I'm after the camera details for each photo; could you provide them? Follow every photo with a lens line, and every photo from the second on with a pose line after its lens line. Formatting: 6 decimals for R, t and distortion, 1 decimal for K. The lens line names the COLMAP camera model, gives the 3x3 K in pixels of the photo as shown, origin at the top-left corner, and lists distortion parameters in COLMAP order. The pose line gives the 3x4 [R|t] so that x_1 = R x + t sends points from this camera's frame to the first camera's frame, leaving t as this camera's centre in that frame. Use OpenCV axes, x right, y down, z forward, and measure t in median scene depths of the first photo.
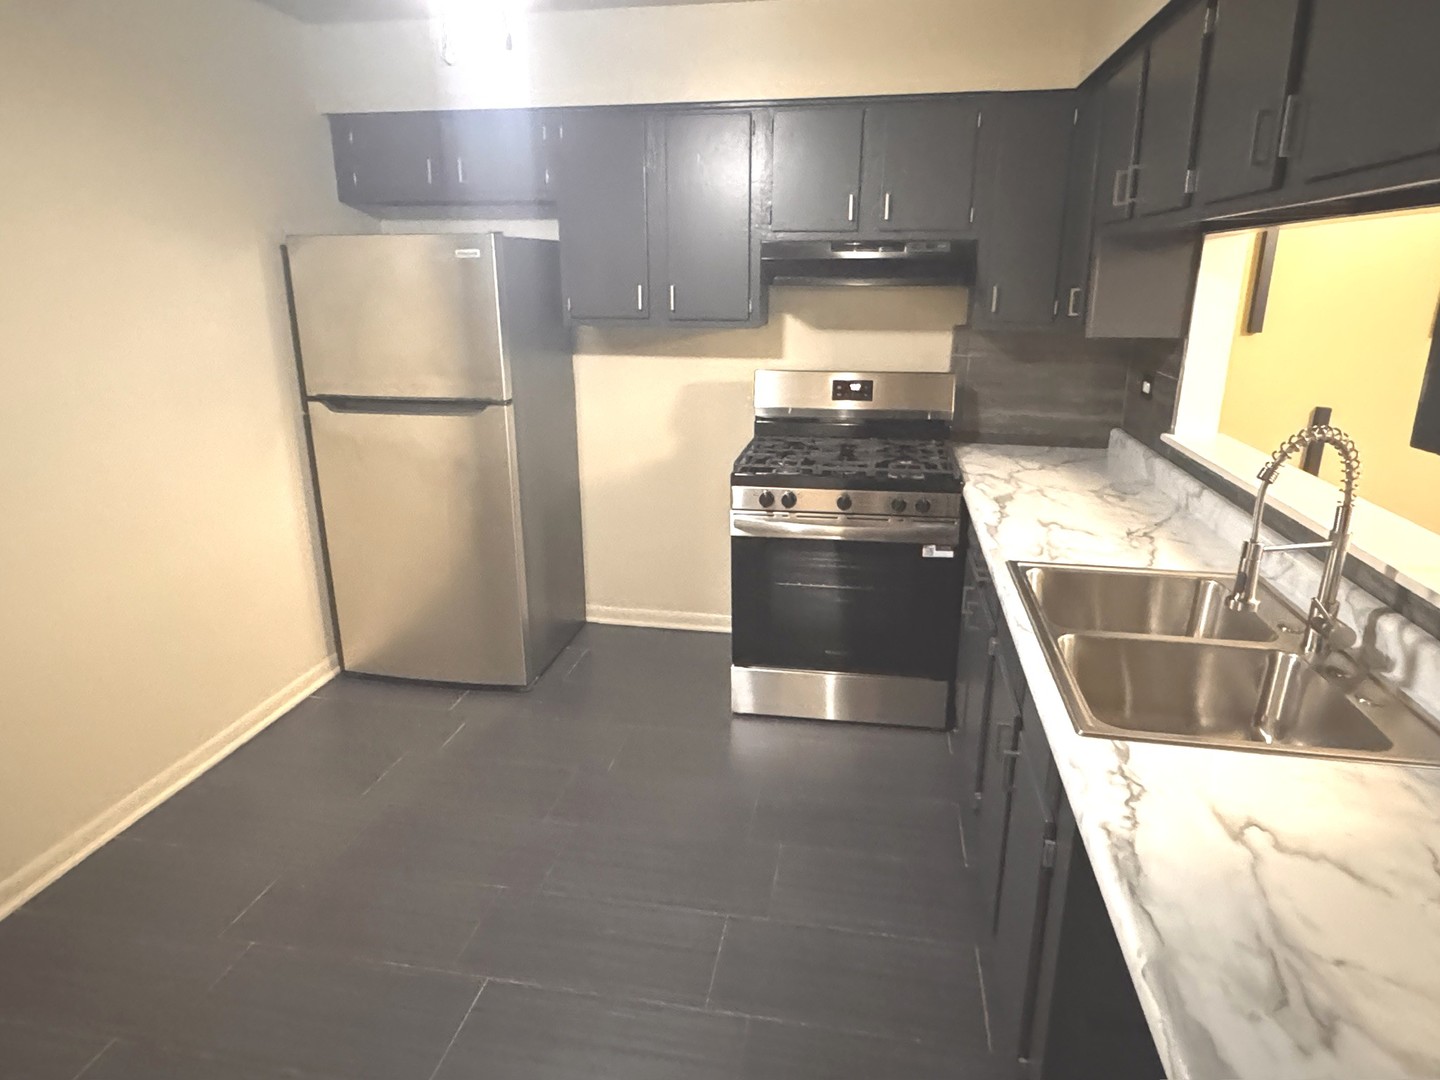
lens RADIAL K [[895.4, 0, 720.0], [0, 895.4, 540.0], [0, 0, 1]] dist [-0.002984, -0.000149]
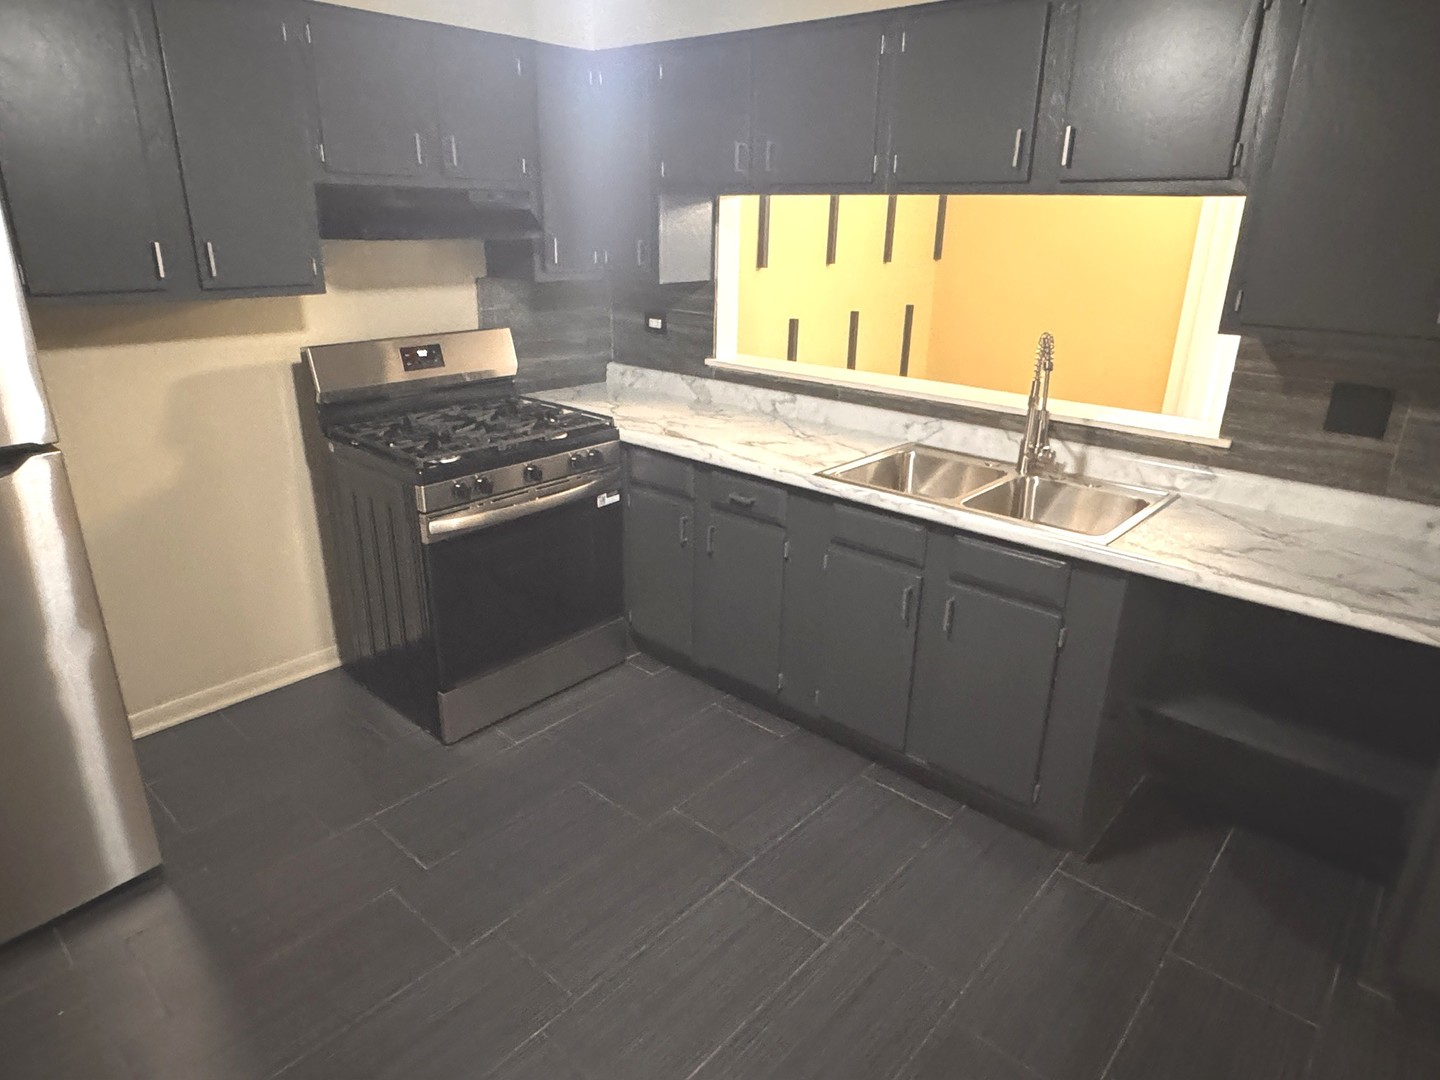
lens RADIAL K [[918.1, 0, 720.0], [0, 918.1, 540.0], [0, 0, 1]] dist [0.001464, 0.000882]
pose [[0.542437, -0.278282, 0.792667, -0.544074], [0.230885, 0.956592, 0.177831, -0.100517], [-0.807746, 0.086553, 0.583142, 0.279206]]
